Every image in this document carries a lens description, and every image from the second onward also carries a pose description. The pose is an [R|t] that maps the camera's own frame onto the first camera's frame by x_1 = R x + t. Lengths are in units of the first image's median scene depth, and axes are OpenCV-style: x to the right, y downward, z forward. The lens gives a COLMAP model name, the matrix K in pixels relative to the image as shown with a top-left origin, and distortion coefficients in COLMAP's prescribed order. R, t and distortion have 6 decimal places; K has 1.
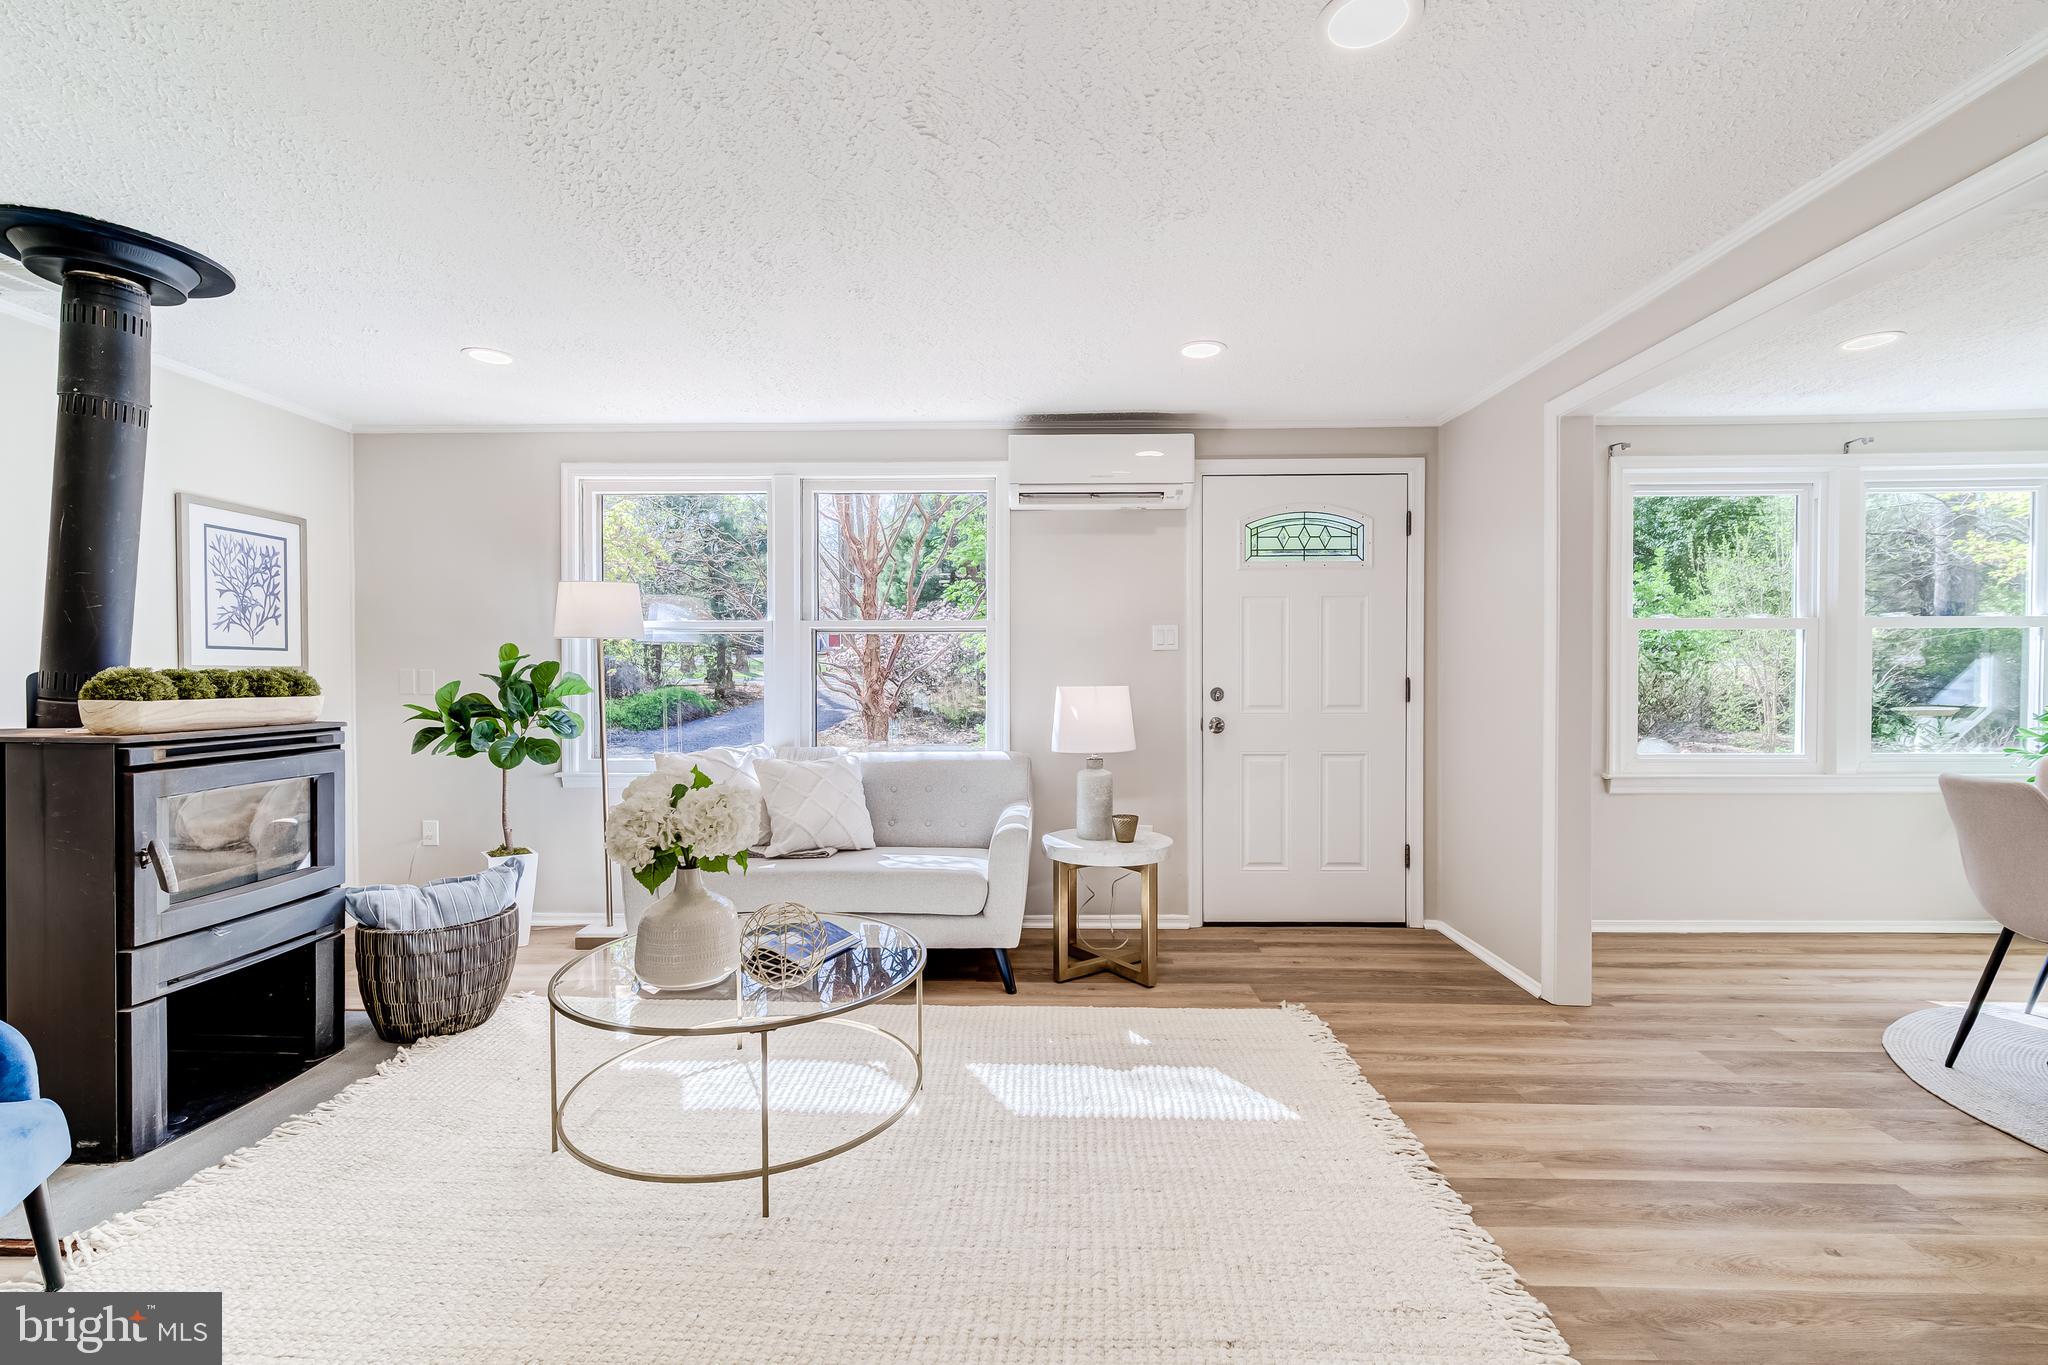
lens RADIAL K [[898.7, 0, 1014.8], [0, 898.7, 681.2], [0, 0, 1]] dist [0.004088, 0.000365]
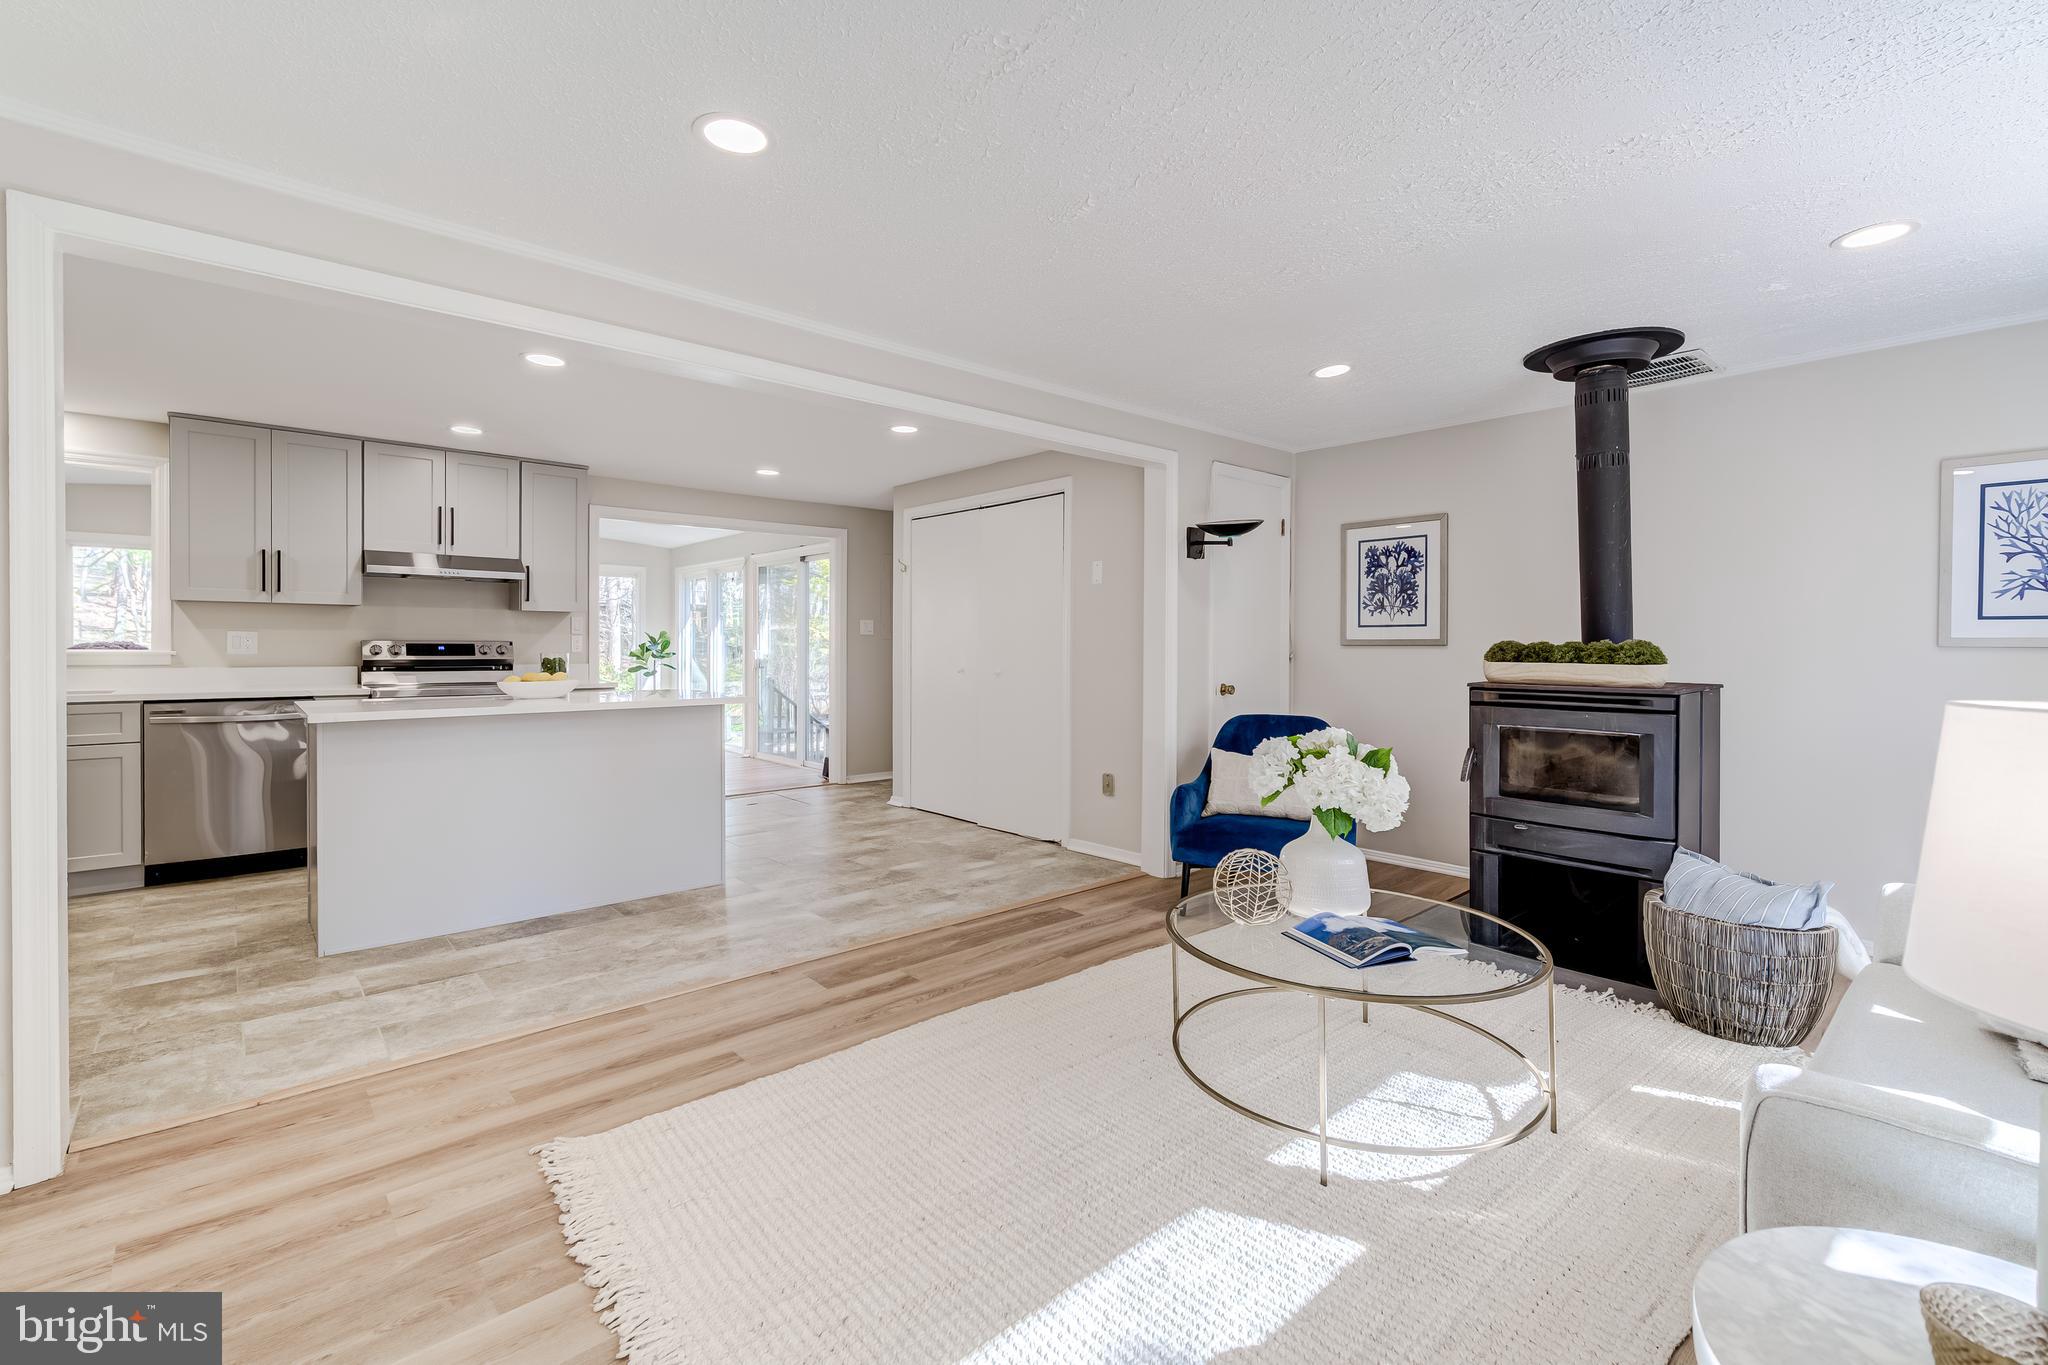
lens RADIAL K [[901.3, 0, 1041.0], [0, 901.3, 655.0], [0, 0, 1]] dist [0.000650, 0.000020]
pose [[-0.718105, 0.007240, -0.695897, 0.464737], [-0.010368, 0.999724, 0.021100, -0.009637], [0.695858, 0.022367, -0.717831, 1.065888]]
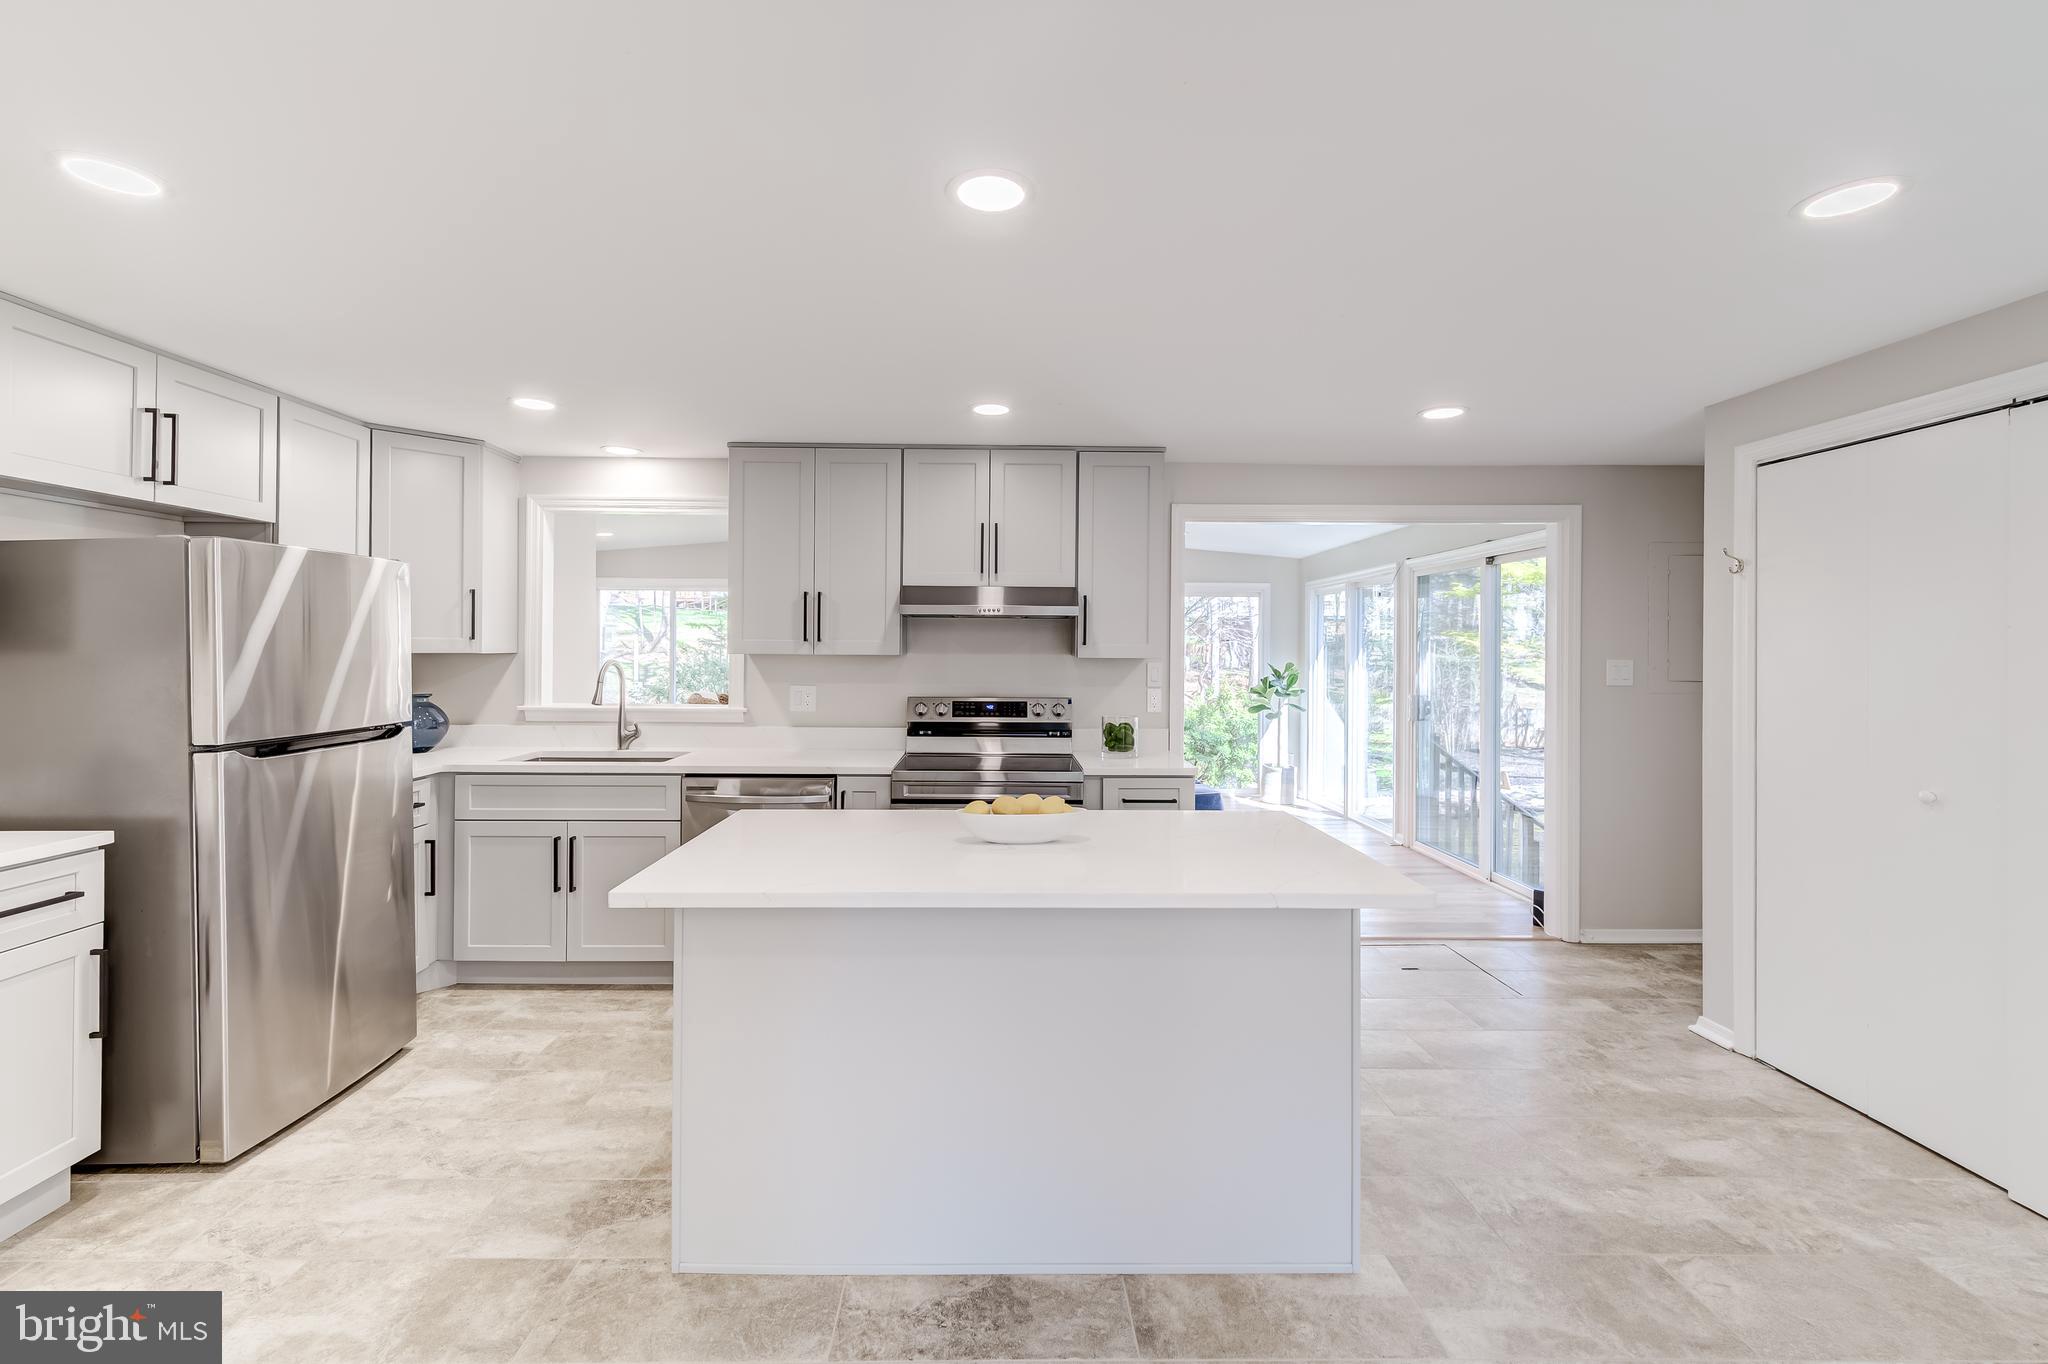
lens RADIAL K [[902.9, 0, 997.9], [0, 902.9, 648.5], [0, 0, 1]] dist [0.002949, 0.000316]
pose [[-0.999179, -0.003314, -0.040377, 0.152618], [-0.003731, 0.999940, 0.010274, -0.070759], [0.040341, 0.010416, -0.999132, 0.404470]]
